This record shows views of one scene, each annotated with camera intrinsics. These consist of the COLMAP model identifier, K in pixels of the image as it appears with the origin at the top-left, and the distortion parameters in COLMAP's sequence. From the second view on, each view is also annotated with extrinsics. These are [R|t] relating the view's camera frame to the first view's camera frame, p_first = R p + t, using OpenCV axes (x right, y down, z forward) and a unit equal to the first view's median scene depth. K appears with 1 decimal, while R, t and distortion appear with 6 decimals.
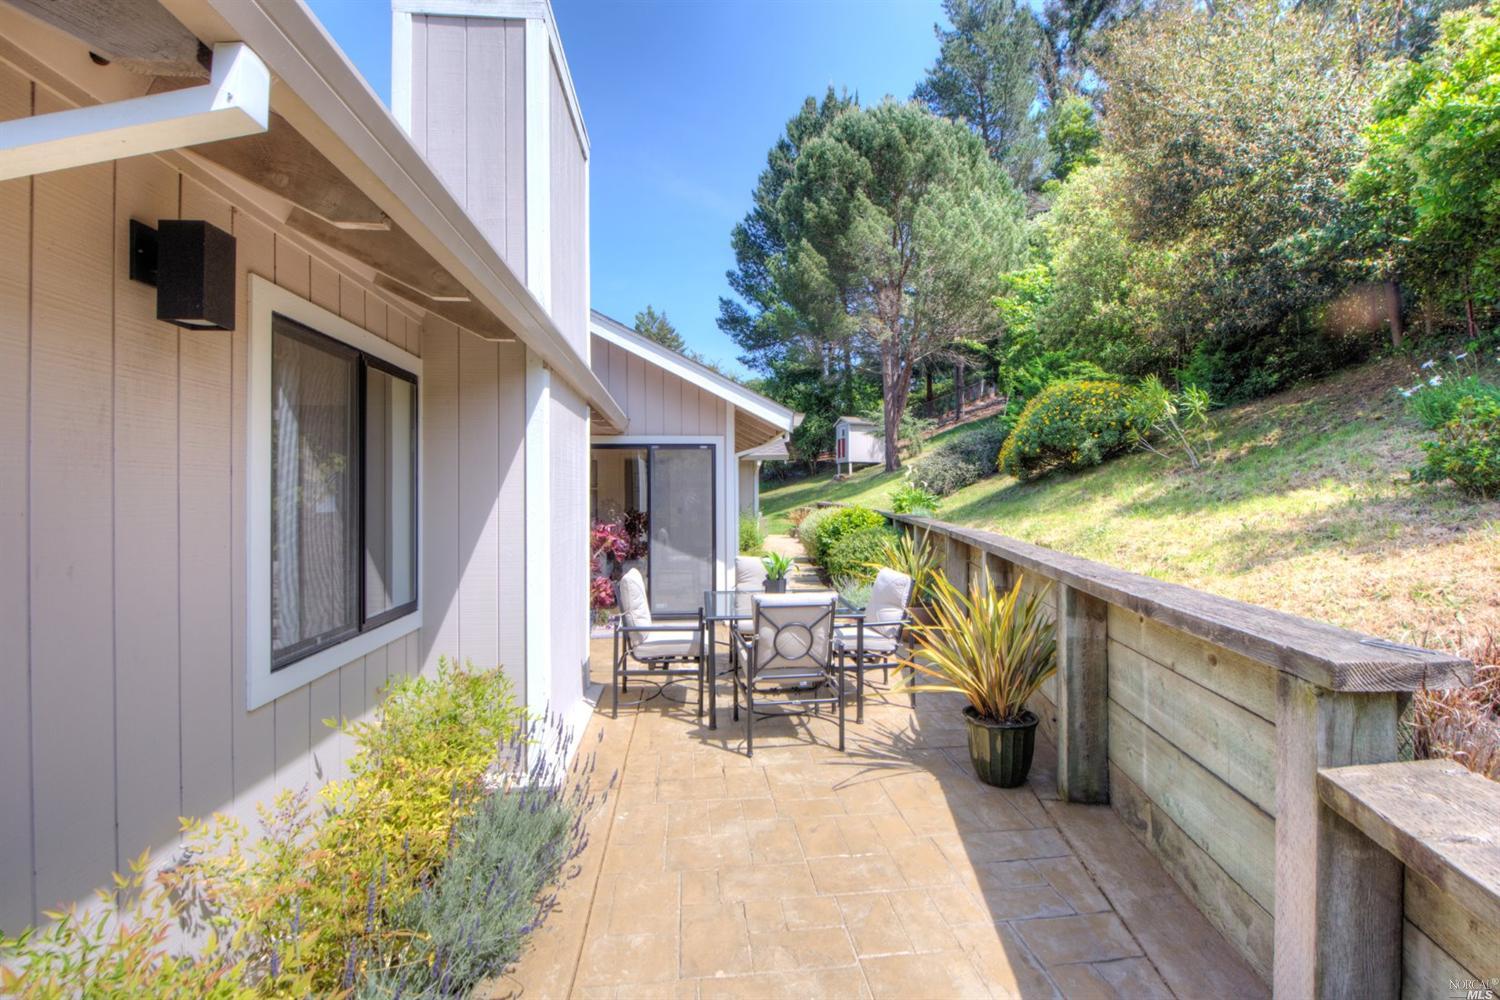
lens RADIAL K [[630.0, 0, 752.8], [0, 630.0, 491.6], [0, 0, 1]] dist [-0.014438, -0.000090]
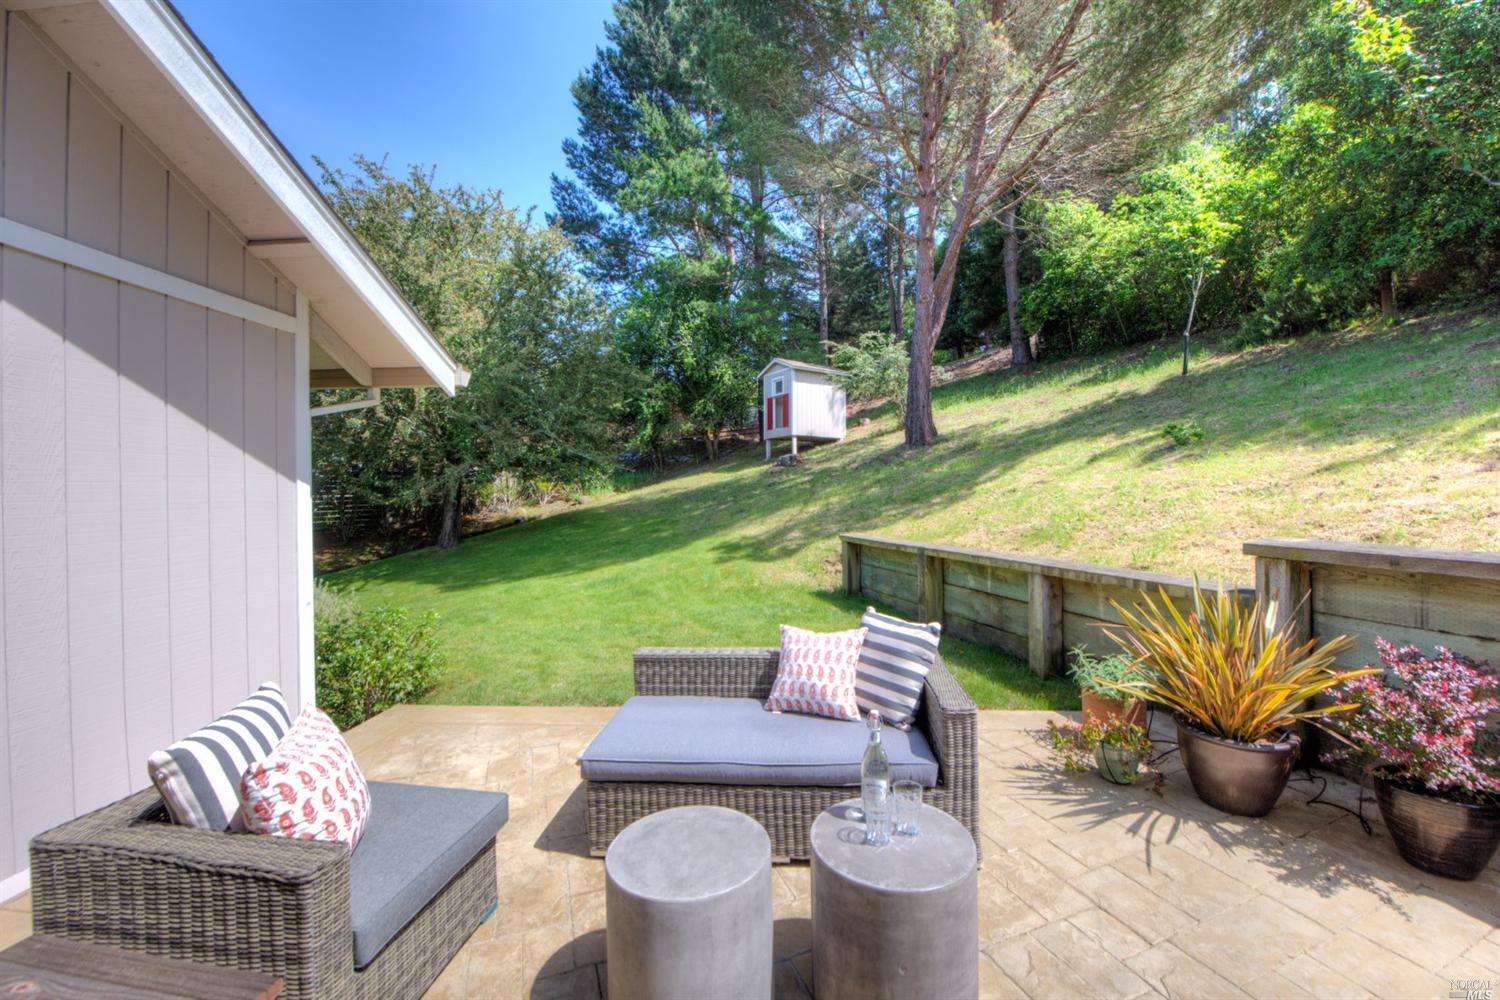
lens RADIAL K [[593.4, 0, 754.8], [0, 593.4, 492.4], [0, 0, 1]] dist [-0.012047, -0.003353]
pose [[0.959435, -0.002943, 0.281914, -0.032138], [0.001110, 0.999977, 0.006660, 0.001314], [-0.281927, -0.006077, 0.959417, 0.470017]]
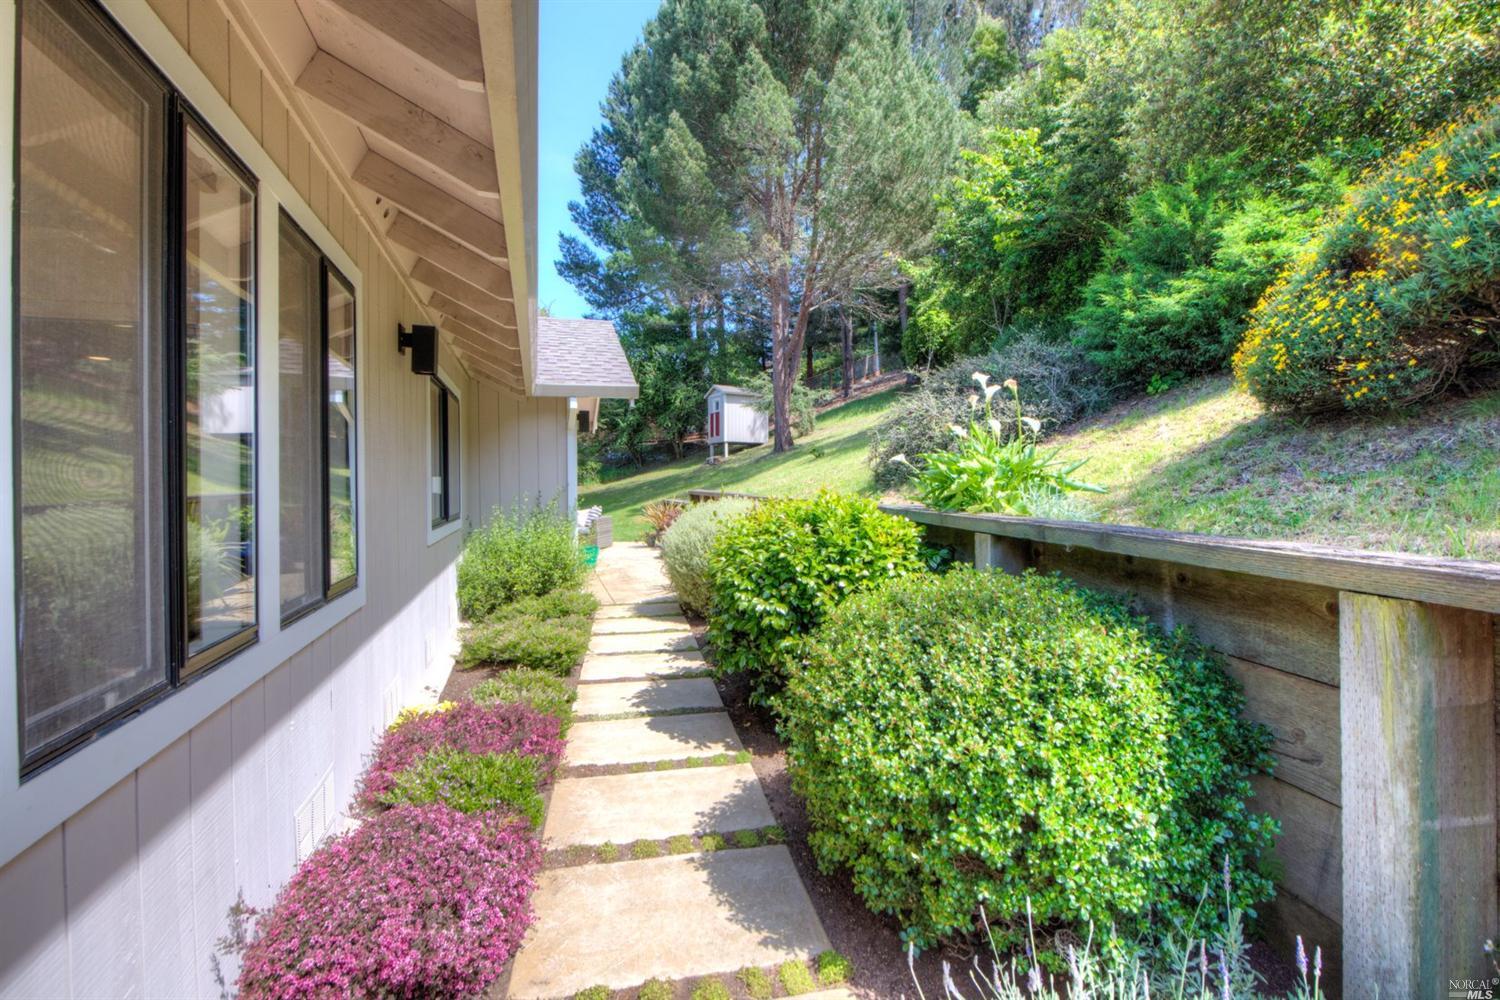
lens RADIAL K [[659.4, 0, 756.3], [0, 659.4, 482.2], [0, 0, 1]] dist [-0.001253, -0.000126]
pose [[0.976417, -0.001229, 0.215889, 0.011984], [0.001454, 0.999999, -0.000881, 0.004323], [-0.215887, 0.001175, 0.976418, 0.174162]]
